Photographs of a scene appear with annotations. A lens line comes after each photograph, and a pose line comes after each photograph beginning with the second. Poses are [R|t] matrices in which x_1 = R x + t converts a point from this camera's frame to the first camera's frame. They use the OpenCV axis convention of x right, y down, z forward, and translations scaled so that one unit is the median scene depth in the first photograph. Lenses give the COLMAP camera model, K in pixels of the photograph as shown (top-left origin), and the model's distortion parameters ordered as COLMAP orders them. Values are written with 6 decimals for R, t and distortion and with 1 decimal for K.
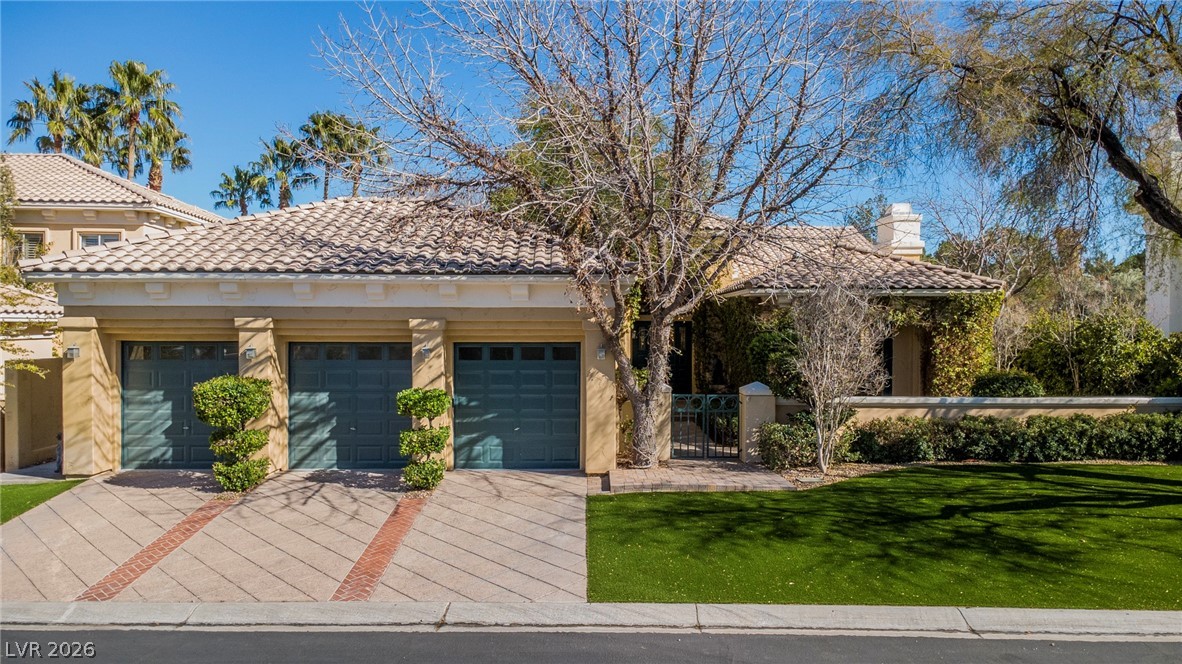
lens RADIAL K [[829.8, 0, 591.0], [0, 829.8, 332.0], [0, 0, 1]] dist [0.037829, -0.045951]
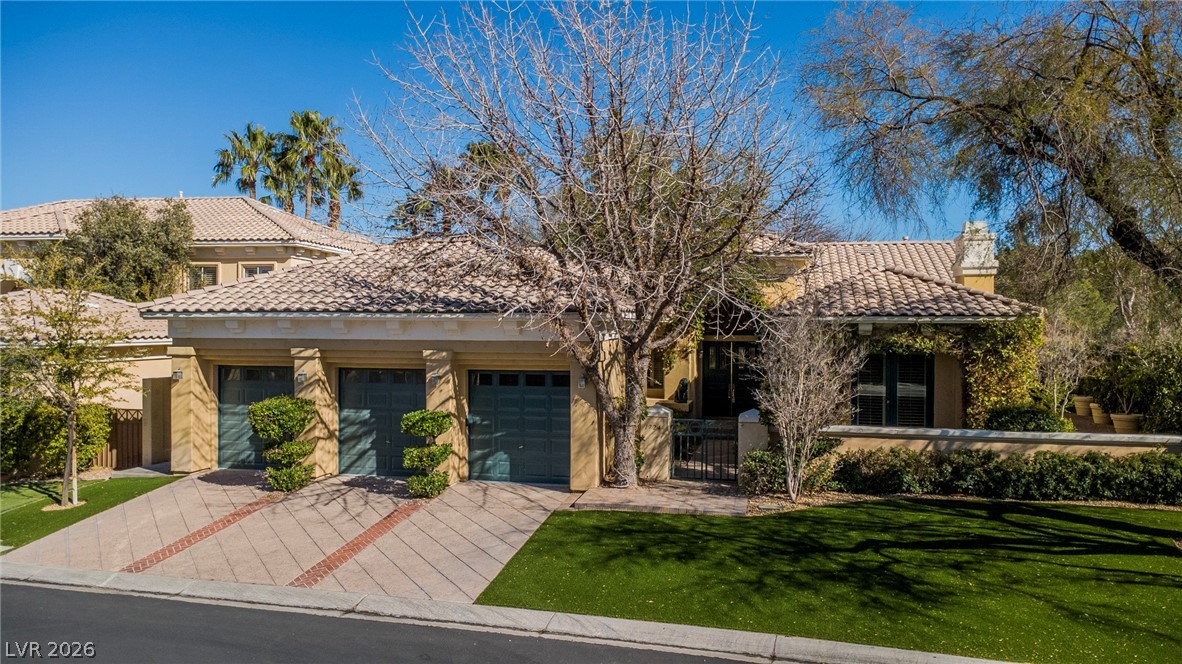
lens RADIAL K [[825.4, 0, 591.0], [0, 825.4, 332.0], [0, 0, 1]] dist [0.039527, -0.042549]
pose [[0.970165, 0.003023, -0.242427, 0.289002], [-0.003198, 0.999995, -0.000330, -0.040931], [0.242425, 0.001095, 0.970170, -0.069800]]
